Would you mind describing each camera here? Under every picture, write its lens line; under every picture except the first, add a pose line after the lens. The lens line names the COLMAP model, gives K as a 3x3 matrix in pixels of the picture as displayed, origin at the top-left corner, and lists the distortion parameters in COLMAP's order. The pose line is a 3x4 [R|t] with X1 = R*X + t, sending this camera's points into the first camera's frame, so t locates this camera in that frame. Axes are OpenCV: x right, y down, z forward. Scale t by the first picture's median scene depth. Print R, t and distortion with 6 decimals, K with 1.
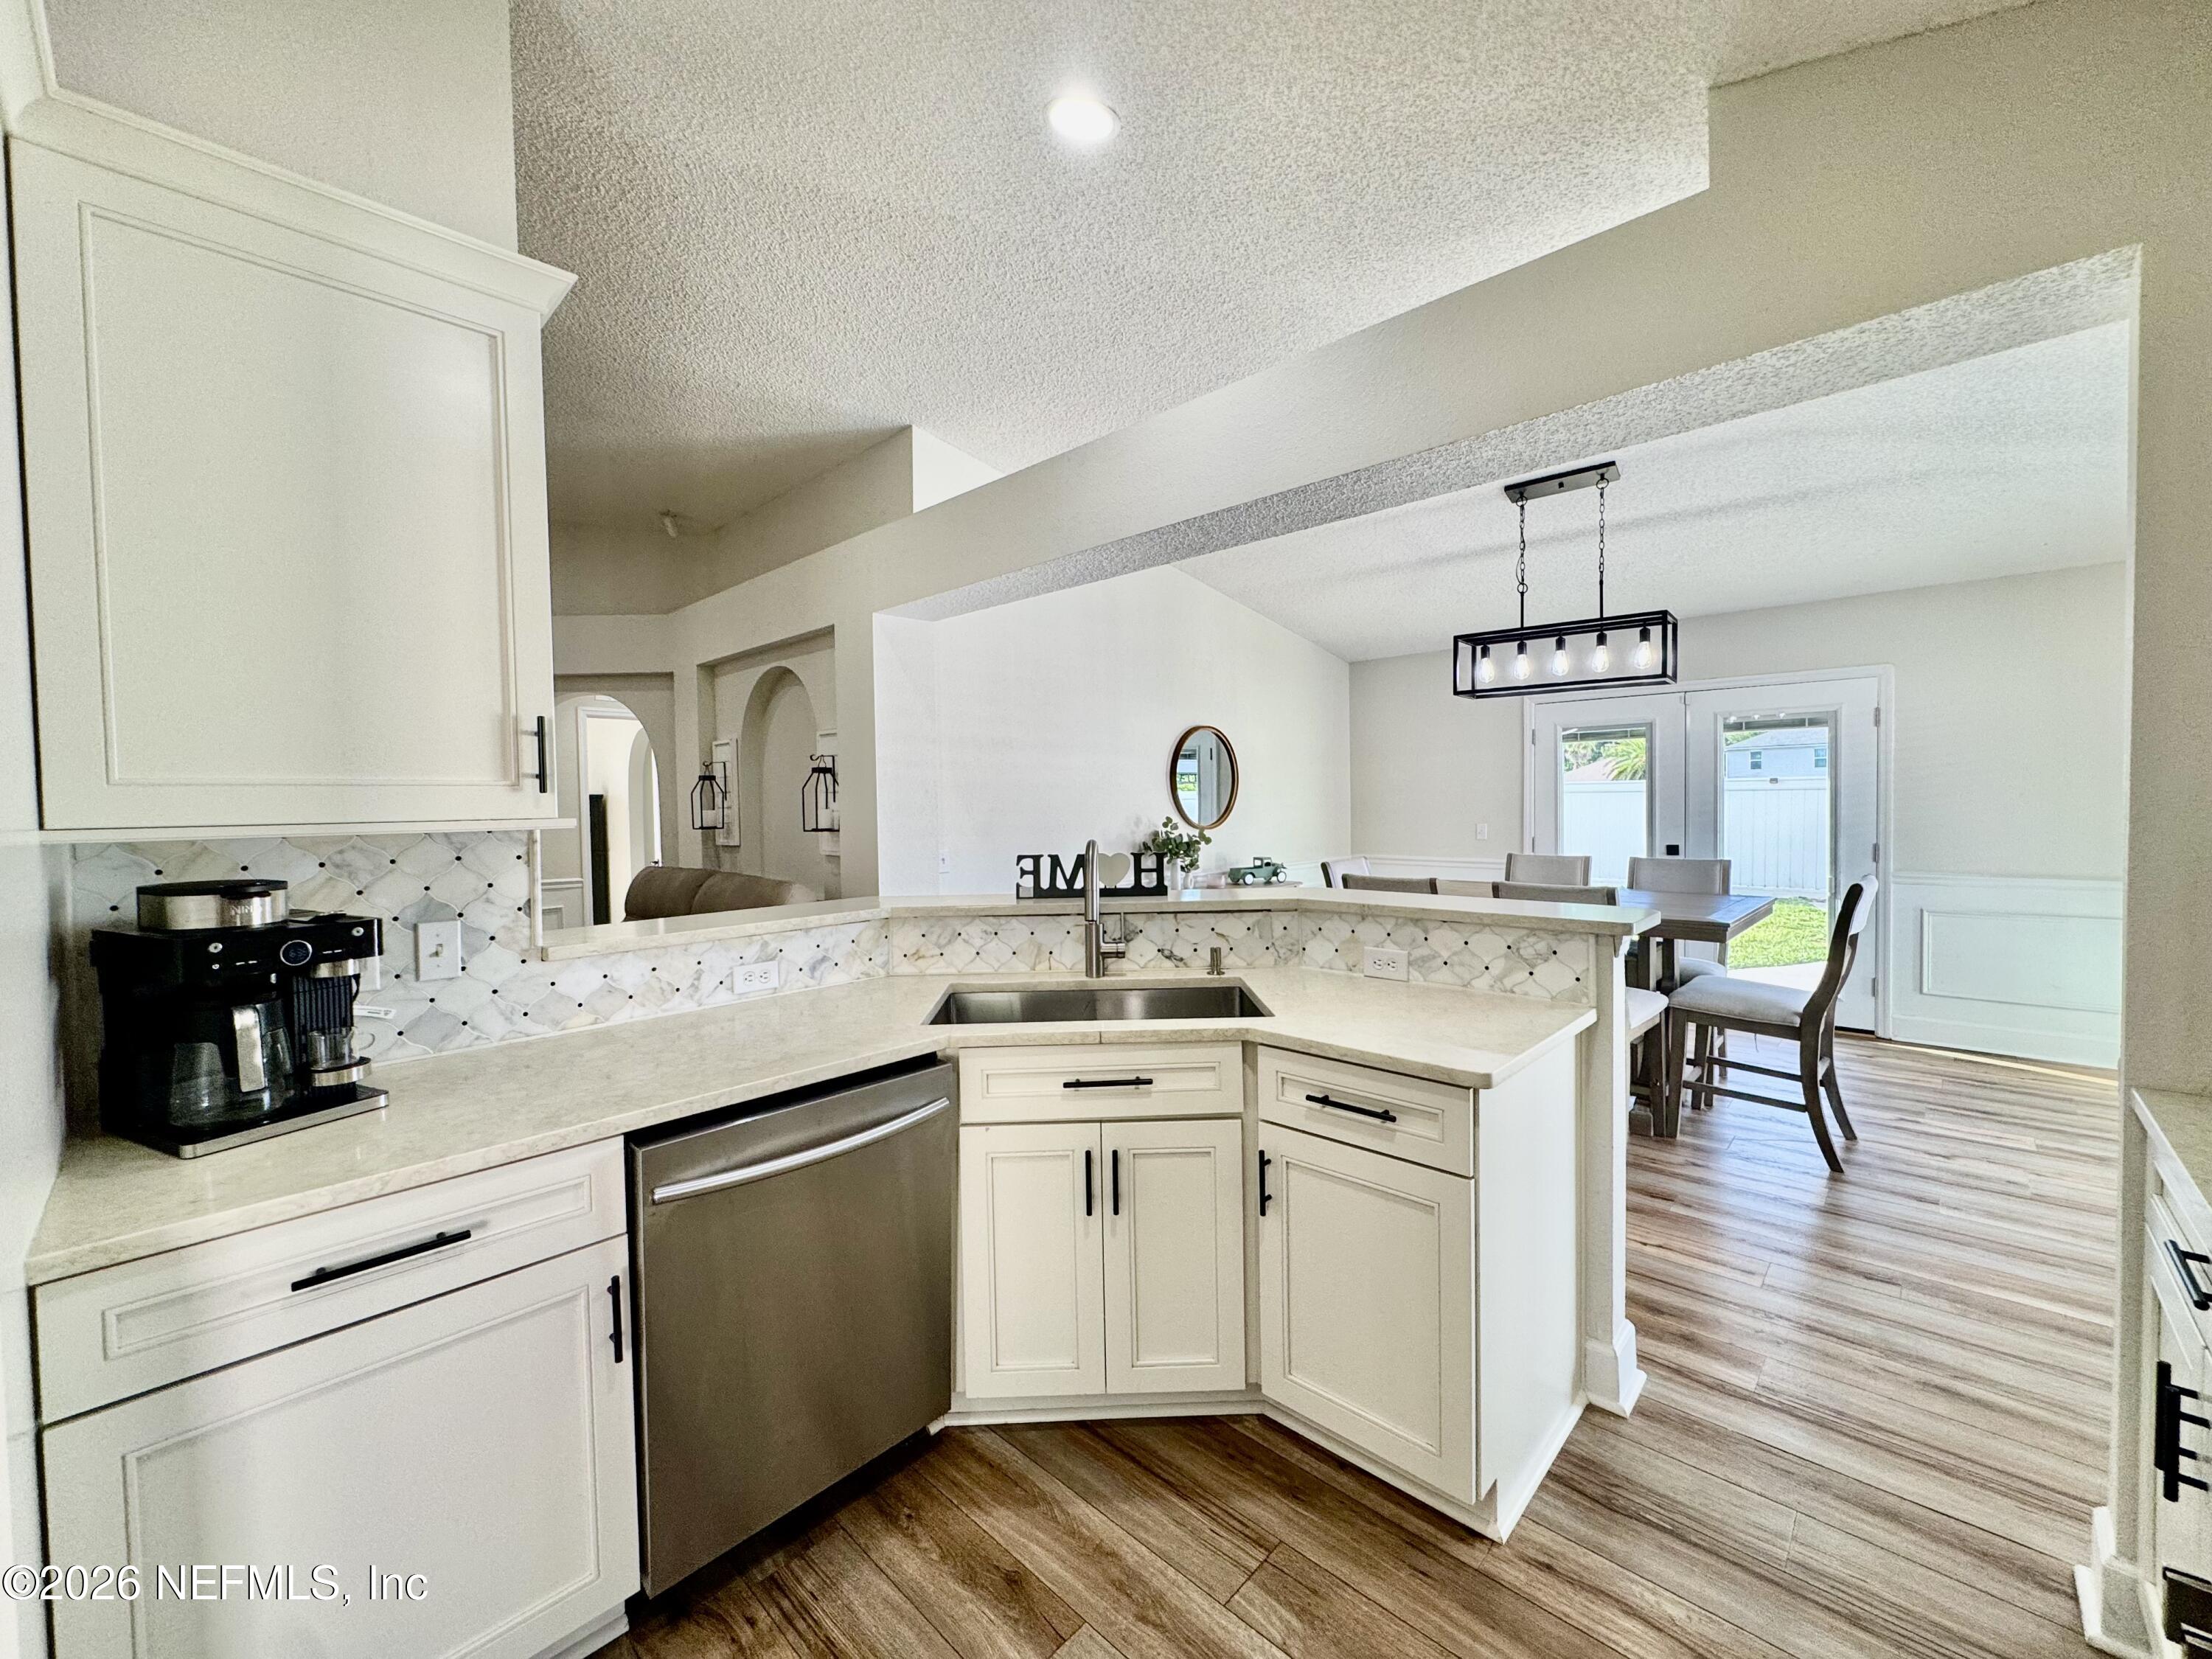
lens RADIAL K [[881.3, 0, 1109.5], [0, 881.3, 826.1], [0, 0, 1]] dist [-0.002184, 0.000090]
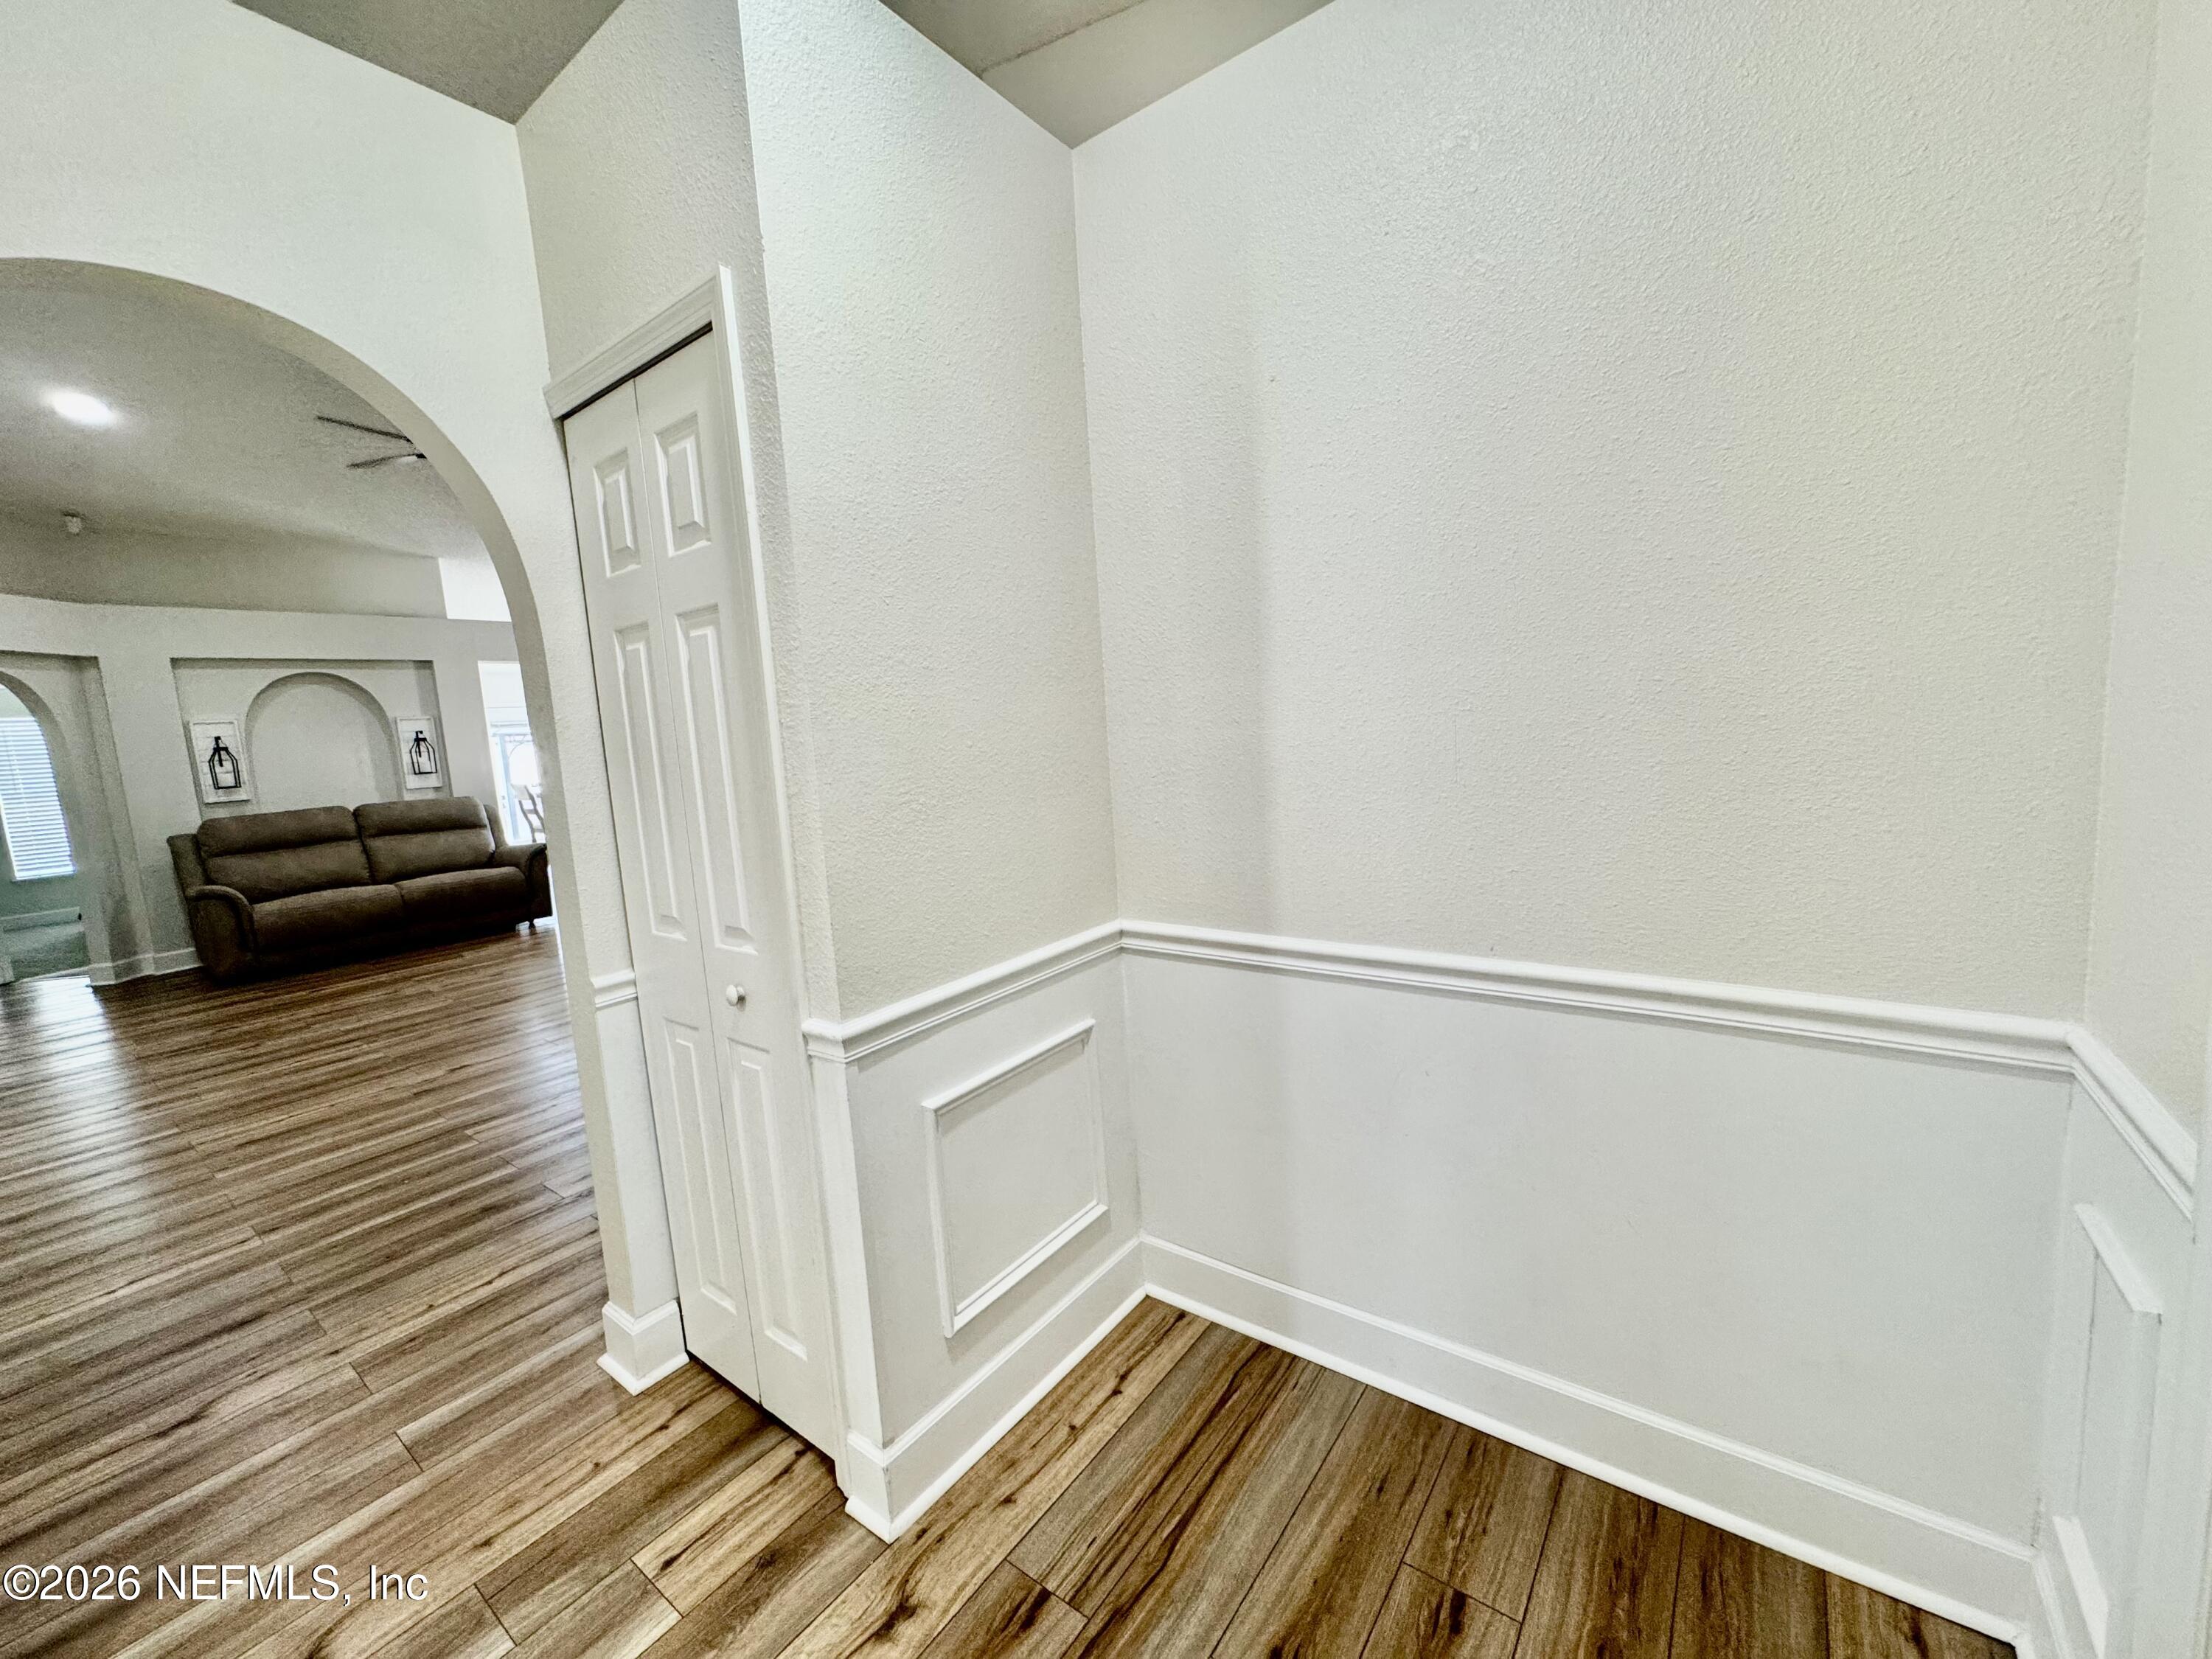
lens RADIAL K [[879.3, 0, 1106.5], [0, 879.3, 826.8], [0, 0, 1]] dist [-0.004026, 0.000571]
pose [[-0.121445, -0.100595, 0.987488, -3.229246], [0.089744, 0.989664, 0.111853, 0.053148], [-0.988533, 0.102205, -0.111162, -0.223781]]
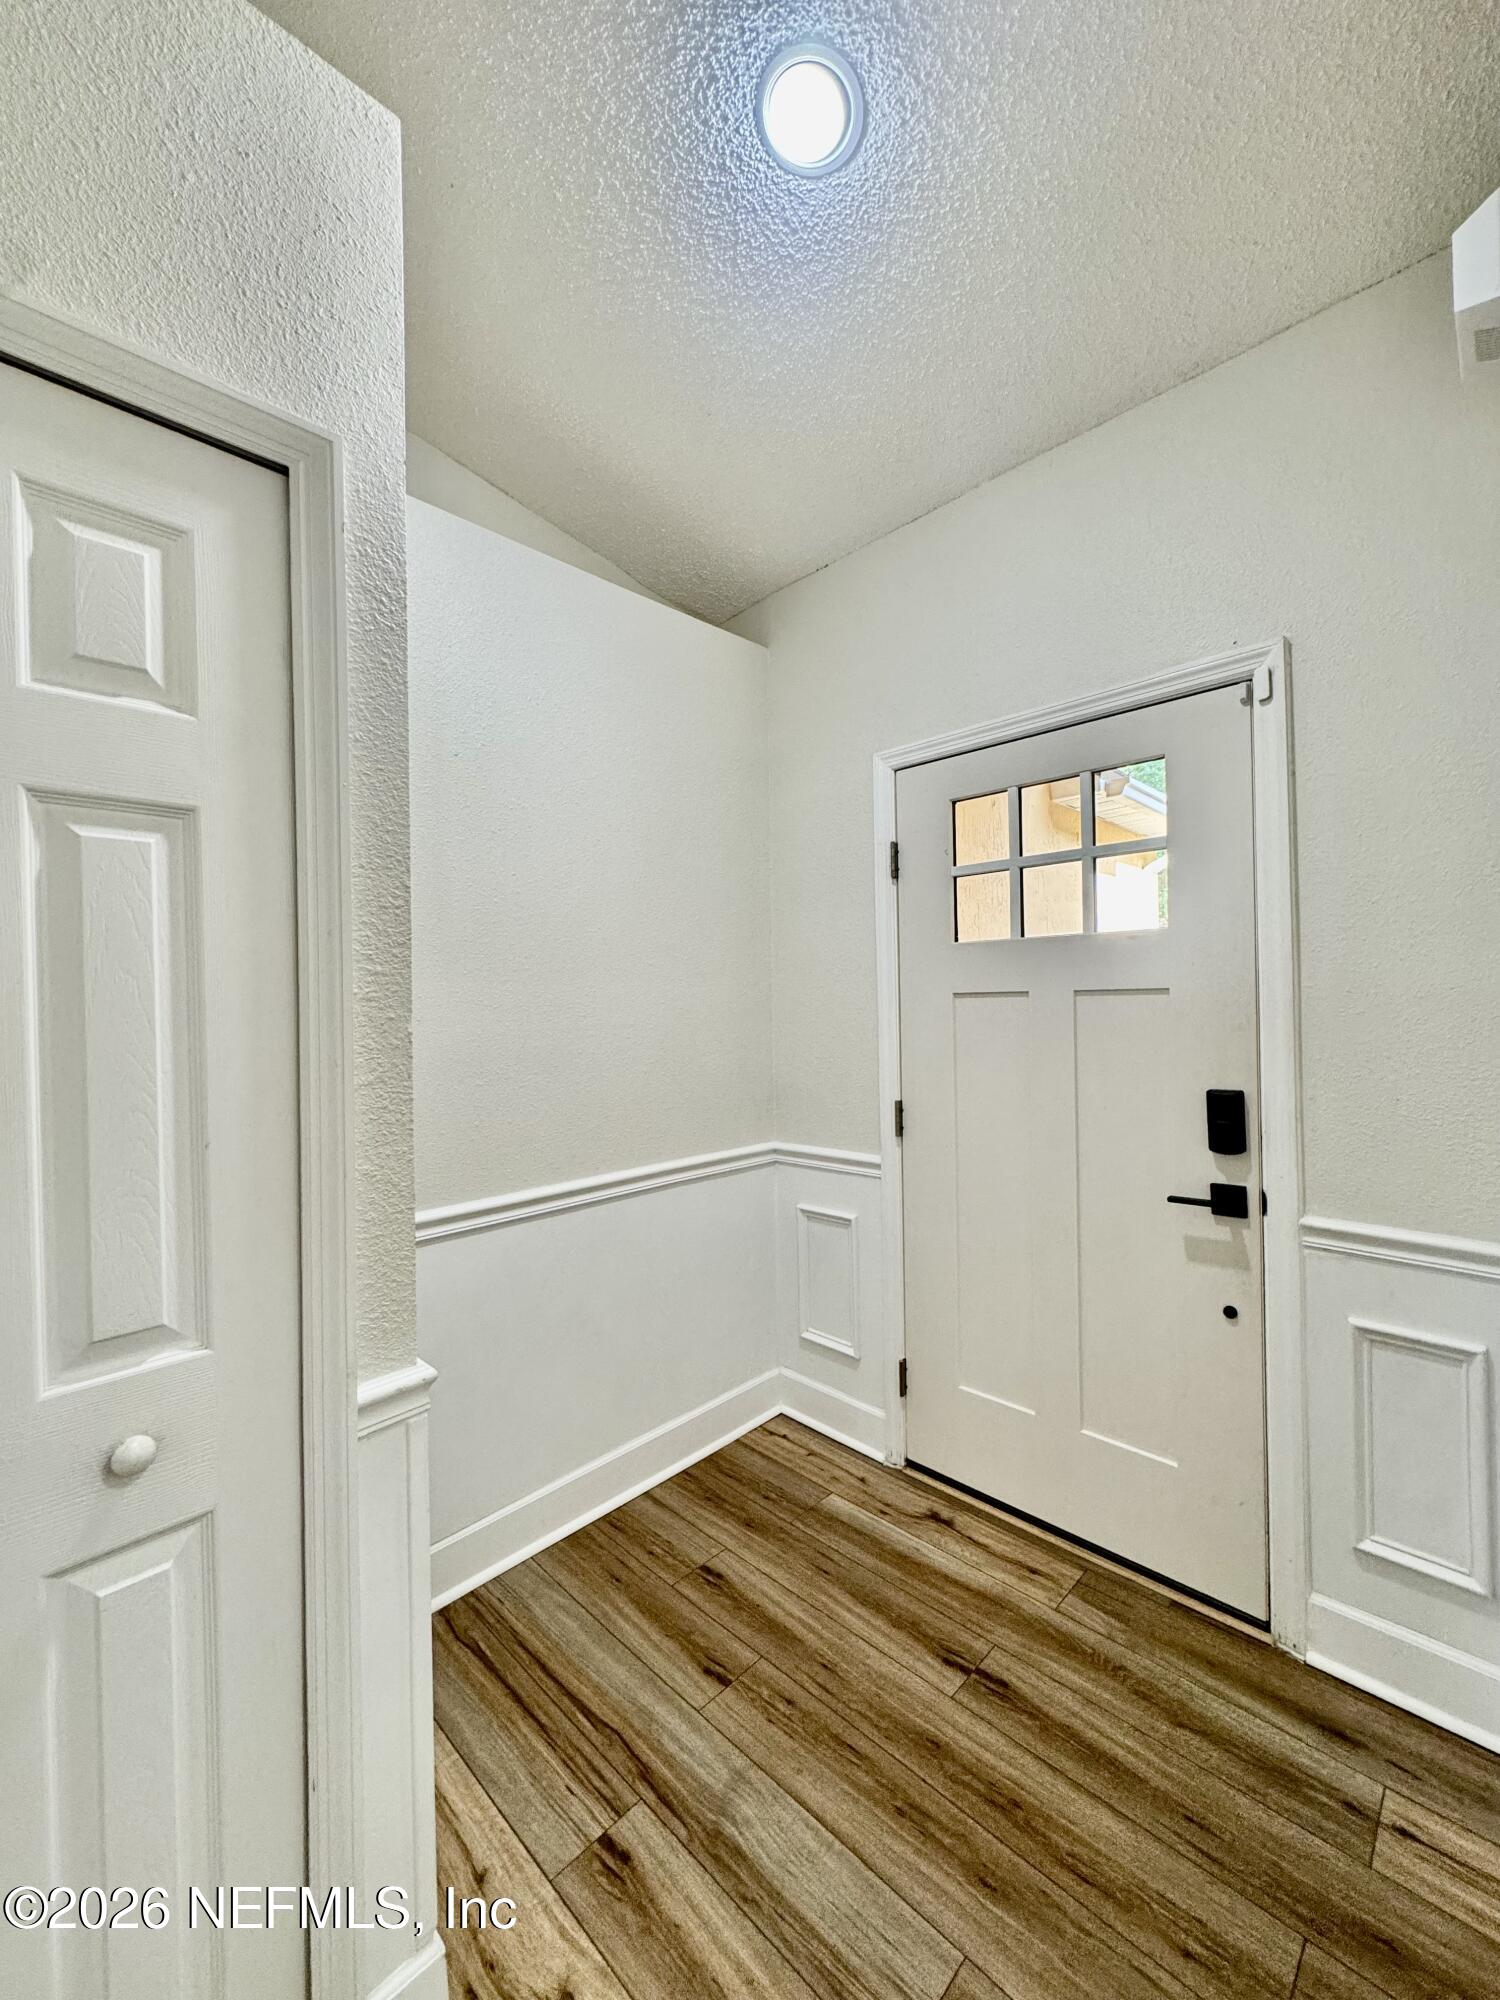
lens RADIAL K [[801.5, 0, 746.4], [0, 801.5, 1002.1], [0, 0, 1]] dist [-0.001354, -0.000173]
pose [[-0.999323, 0.032823, 0.016603, -2.898287], [0.033264, 0.999080, 0.027071, 0.034711], [-0.015699, 0.027605, -0.999496, 0.237830]]
